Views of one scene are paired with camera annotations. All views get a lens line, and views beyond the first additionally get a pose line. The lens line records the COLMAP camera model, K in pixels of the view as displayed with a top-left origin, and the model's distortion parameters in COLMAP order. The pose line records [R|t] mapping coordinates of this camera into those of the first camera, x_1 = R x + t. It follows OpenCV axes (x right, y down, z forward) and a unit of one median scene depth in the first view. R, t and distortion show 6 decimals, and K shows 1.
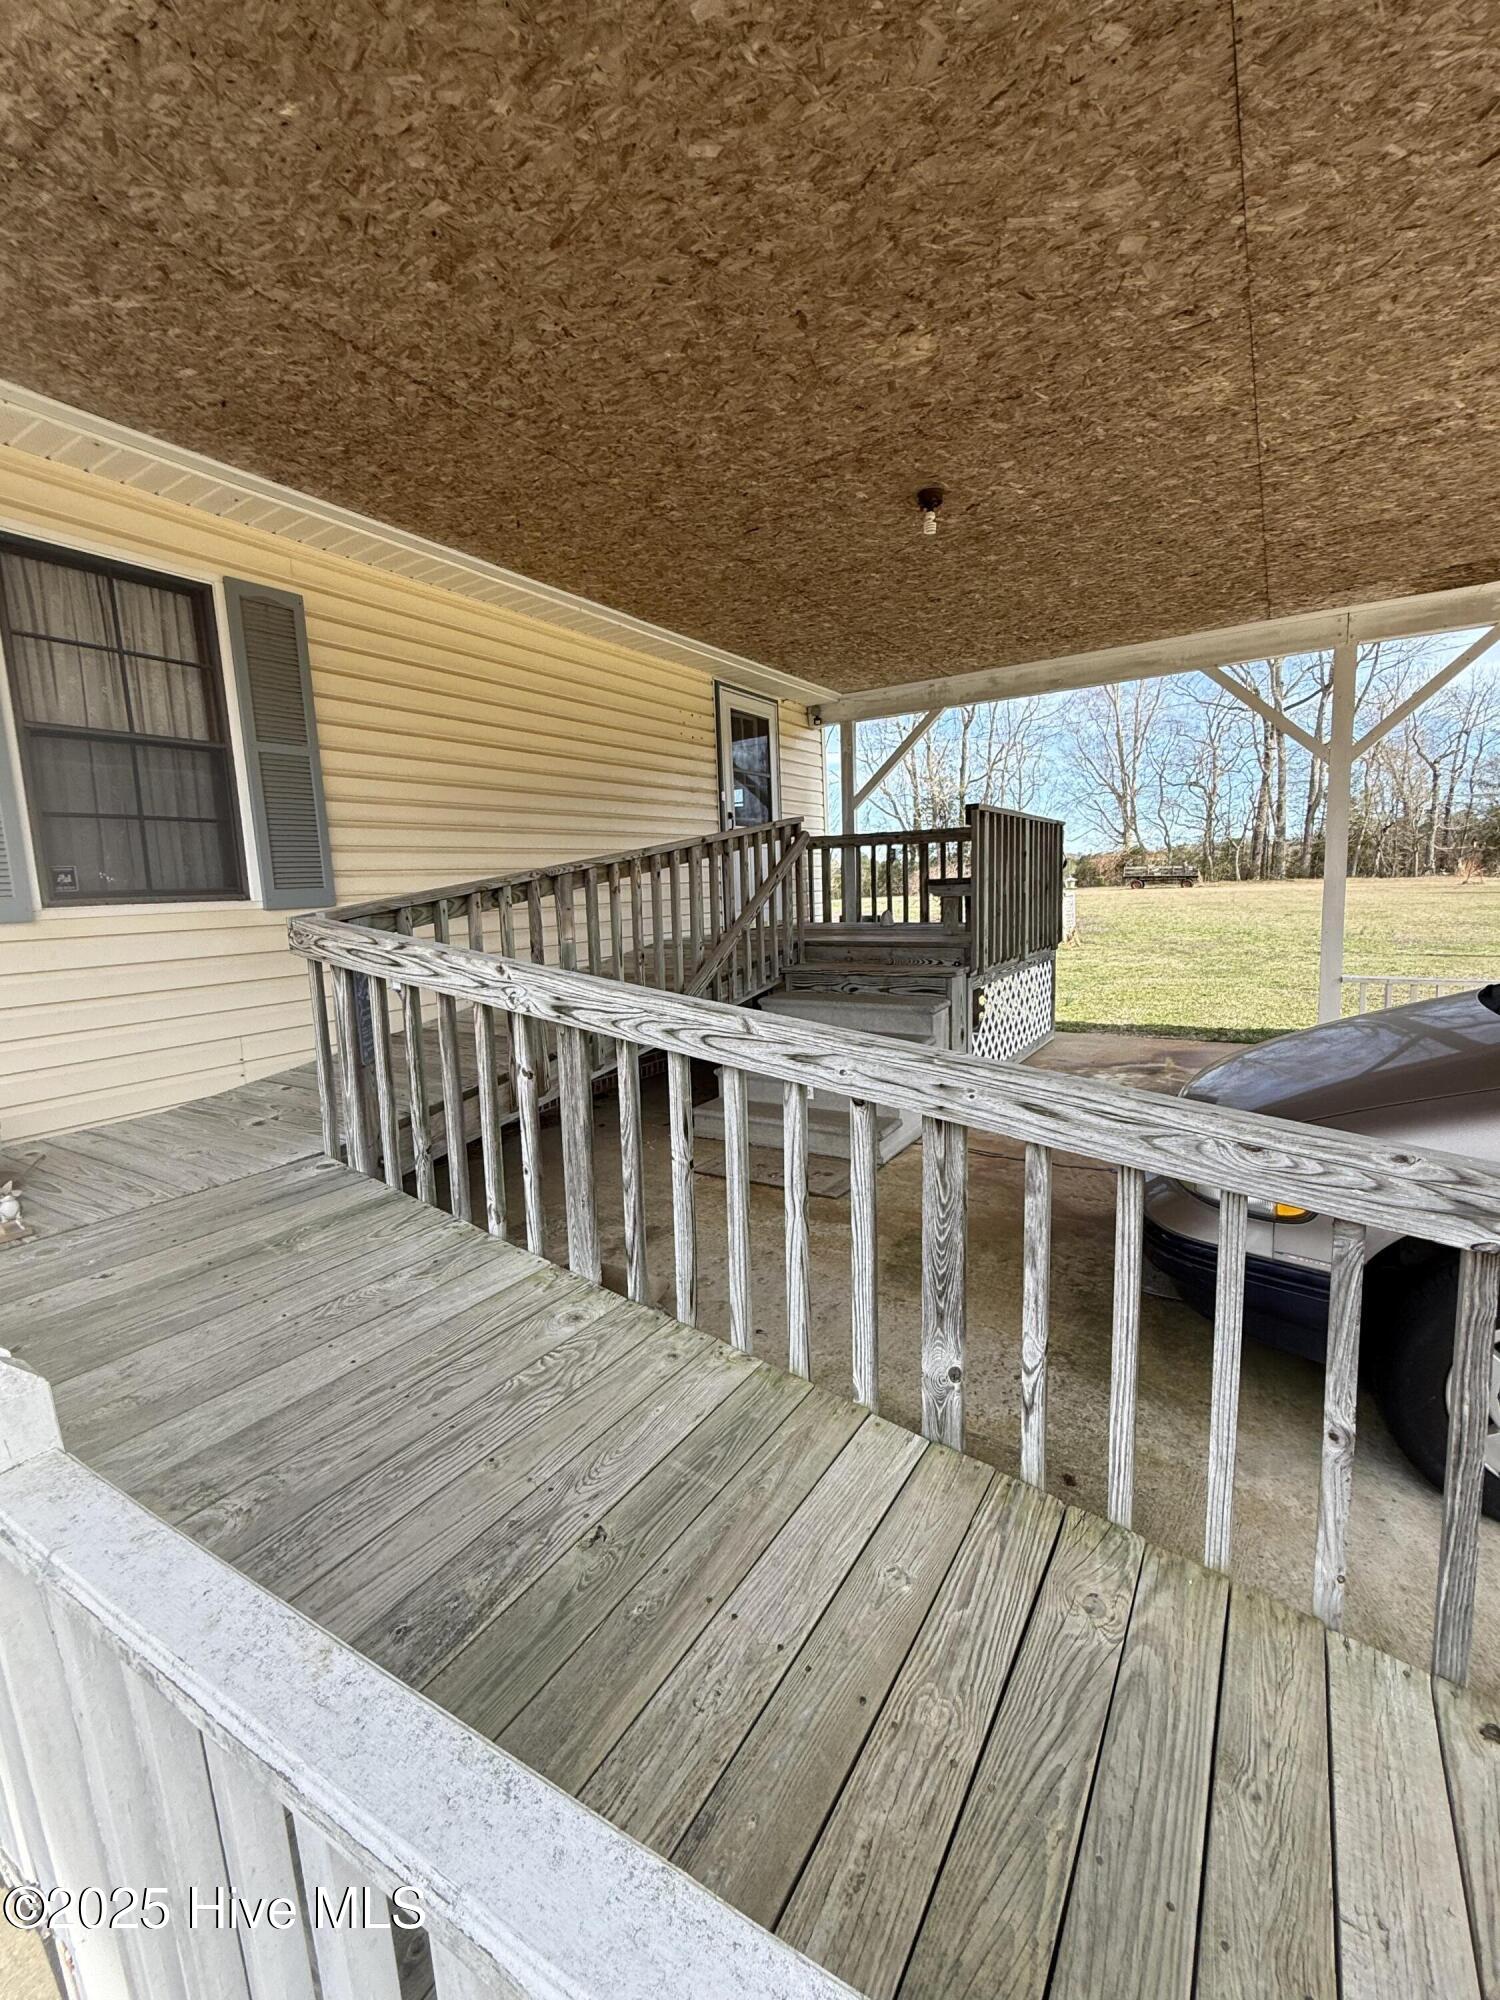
lens RADIAL K [[861.2, 0, 750.0], [0, 861.2, 1000.0], [0, 0, 1]] dist [-0.000460, -0.000011]
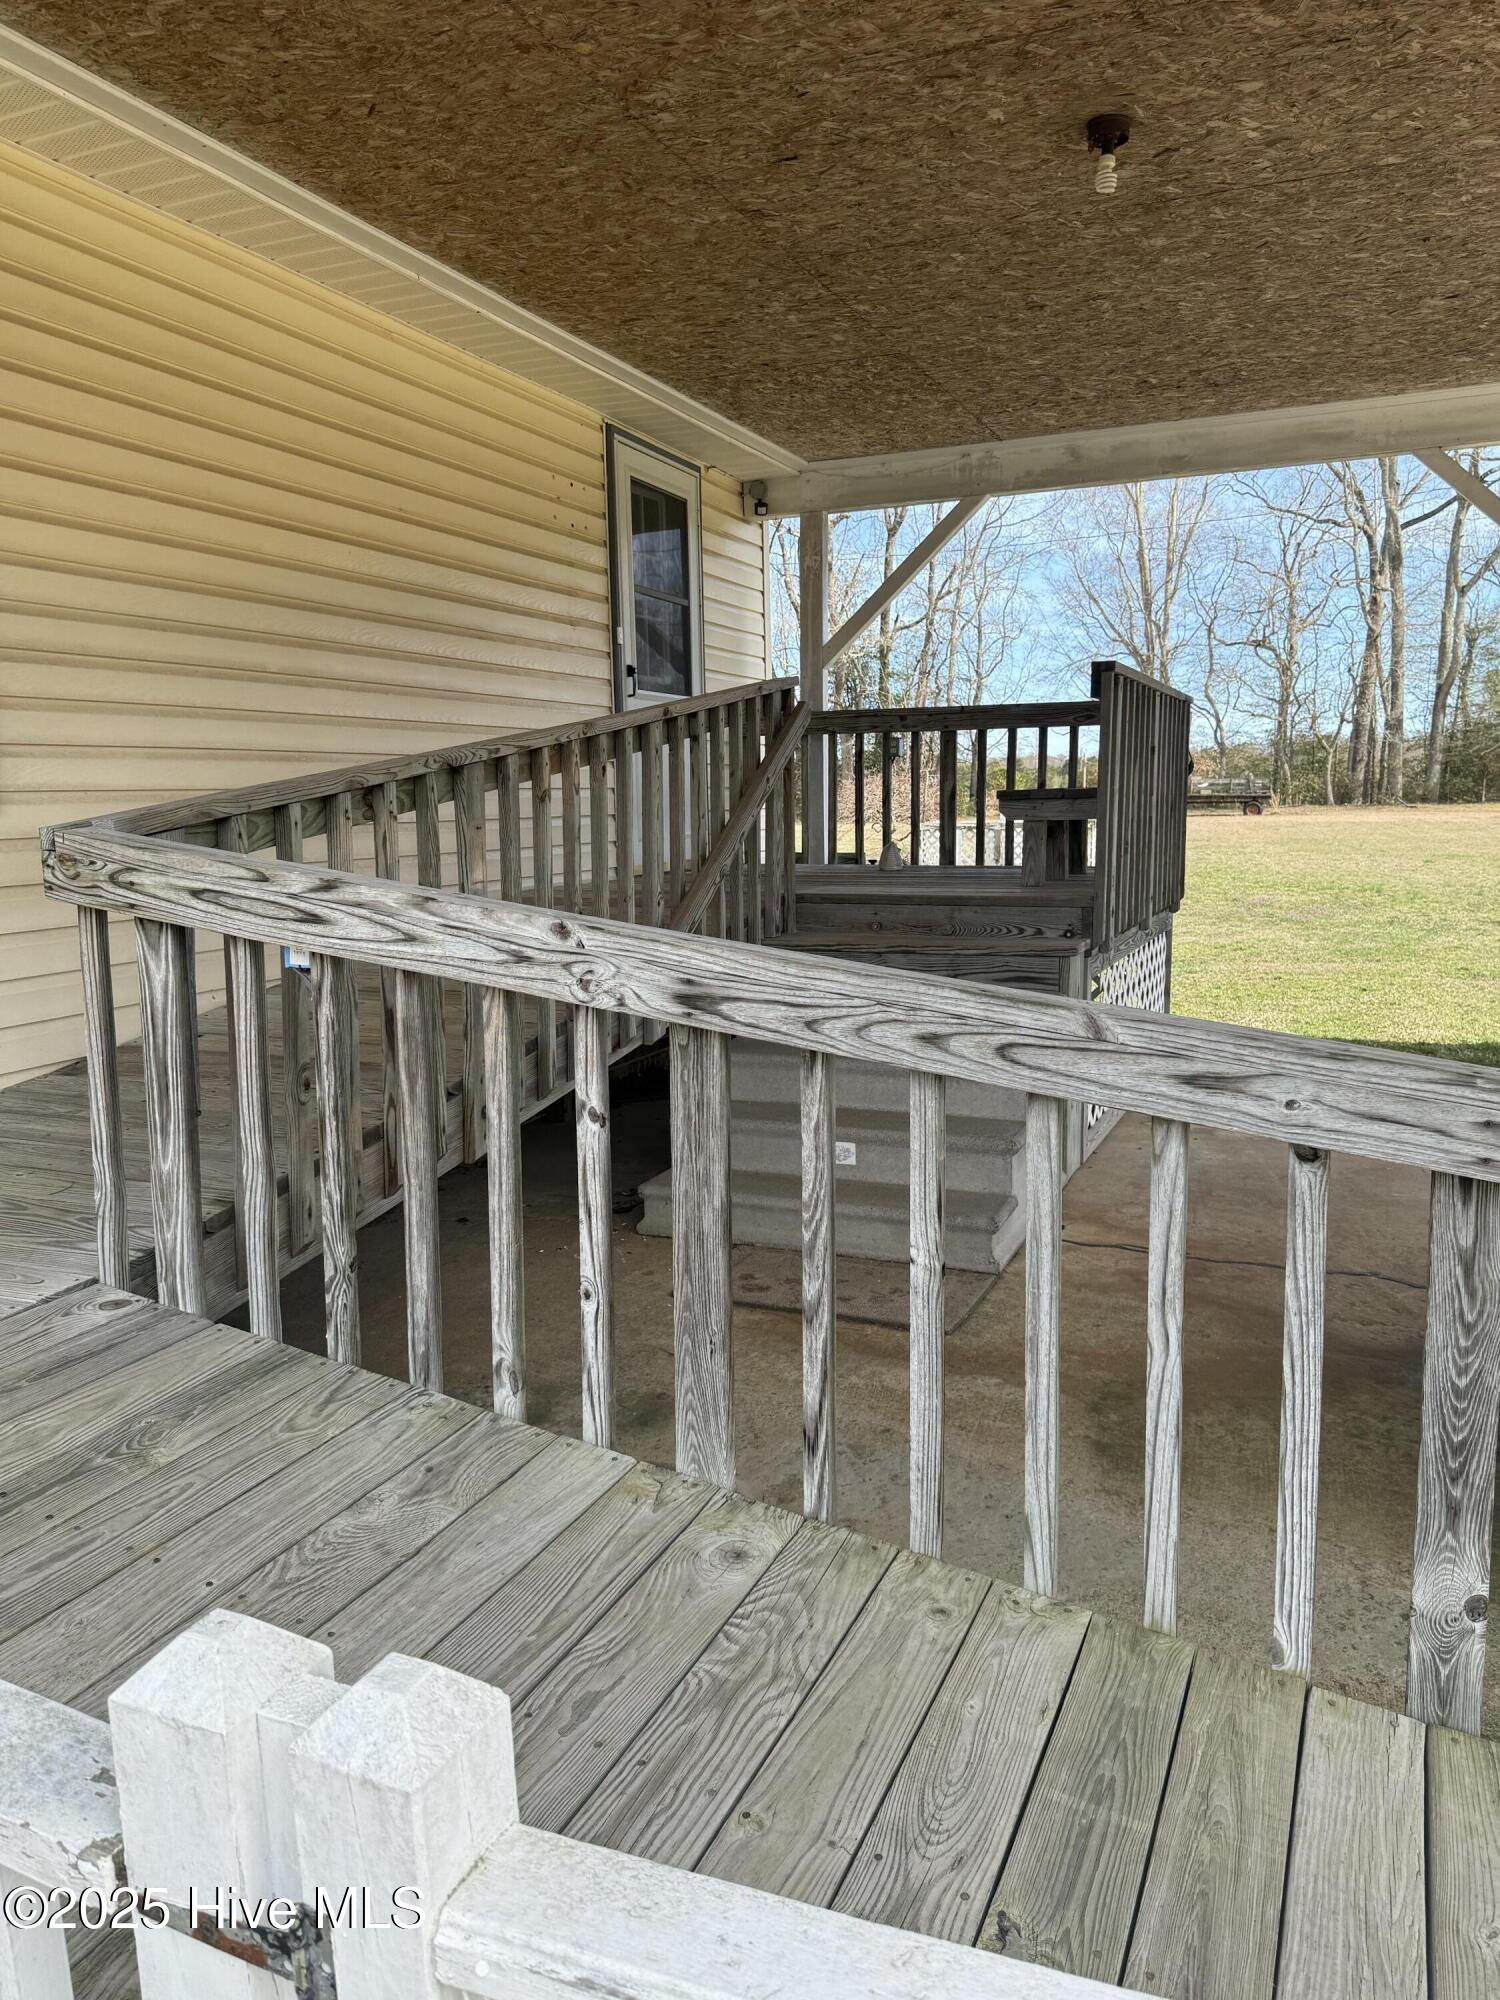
lens RADIAL K [[1511.3, 0, 749.5], [0, 1511.3, 1006.2], [0, 0, 1]] dist [0.051542, -0.068012]
pose [[0.987121, -0.000735, 0.159974, -0.190801], [0.000201, 0.999994, 0.003353, 0.006067], [-0.159976, -0.003278, 0.987116, 0.016673]]
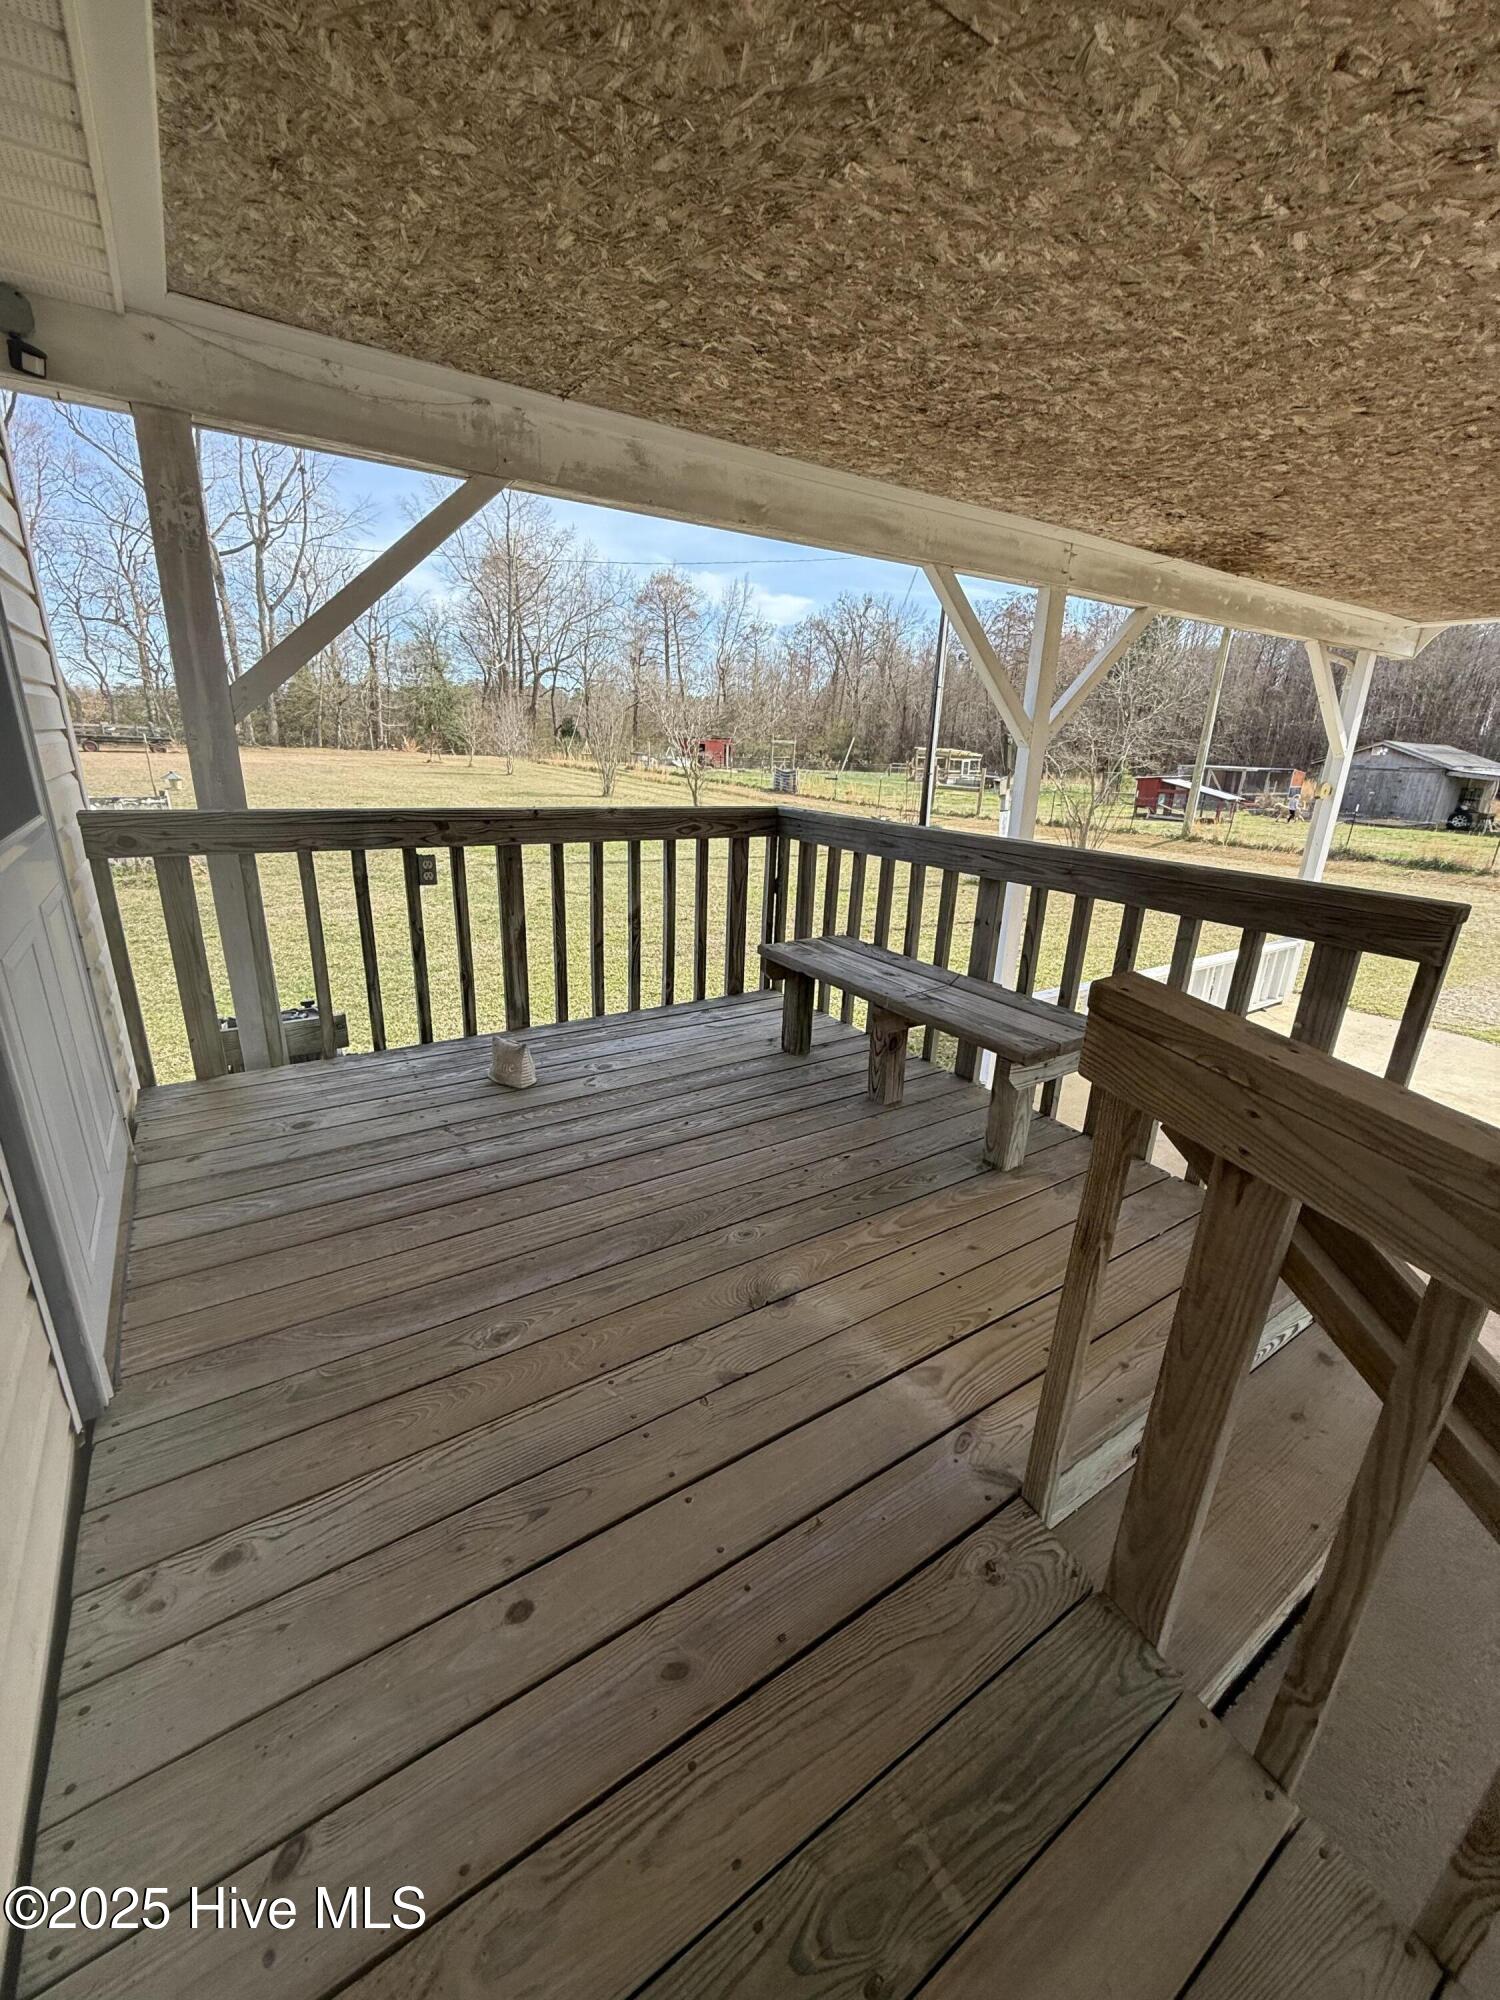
lens RADIAL K [[802.4, 0, 750.0], [0, 802.4, 1000.0], [0, 0, 1]] dist [0.002062, -0.000235]
pose [[0.411193, -0.230589, 0.881901, -0.190958], [0.066760, 0.972496, 0.223149, -0.370766], [-0.909100, -0.032882, 0.415278, 1.471461]]
